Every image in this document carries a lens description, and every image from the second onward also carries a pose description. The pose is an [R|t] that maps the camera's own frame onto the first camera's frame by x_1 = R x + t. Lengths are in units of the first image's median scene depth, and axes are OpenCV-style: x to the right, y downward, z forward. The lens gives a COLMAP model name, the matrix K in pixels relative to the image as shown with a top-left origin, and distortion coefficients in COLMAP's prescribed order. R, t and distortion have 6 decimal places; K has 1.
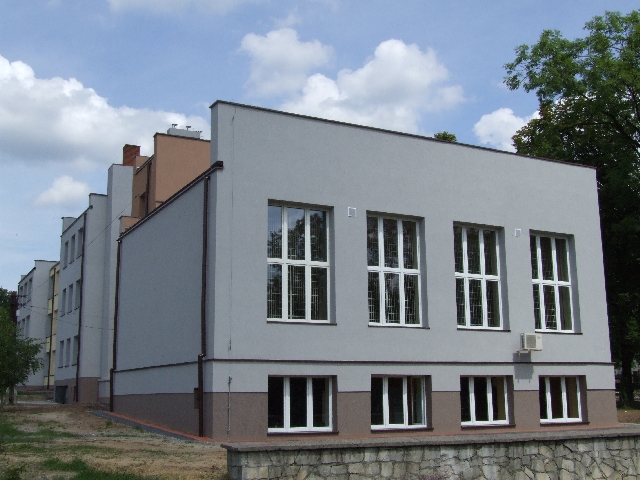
lens RADIAL K [[753.5, 0, 320.0], [0, 753.5, 240.0], [0, 0, 1]] dist [0.014971, 0.000892]
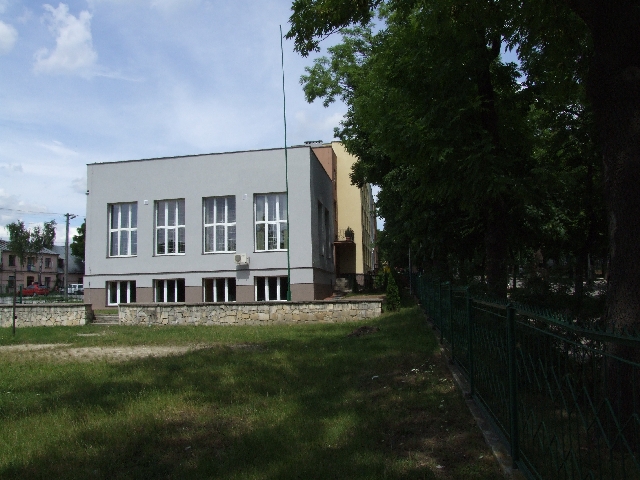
lens RADIAL K [[337.3, 0, 320.0], [0, 337.3, 240.0], [0, 0, 1]] dist [-0.001727, -0.000278]
pose [[0.802648, -0.083984, -0.590511, 0.905300], [0.134295, 0.990062, 0.041730, 0.085889], [0.581138, -0.112797, 0.805950, 0.482101]]
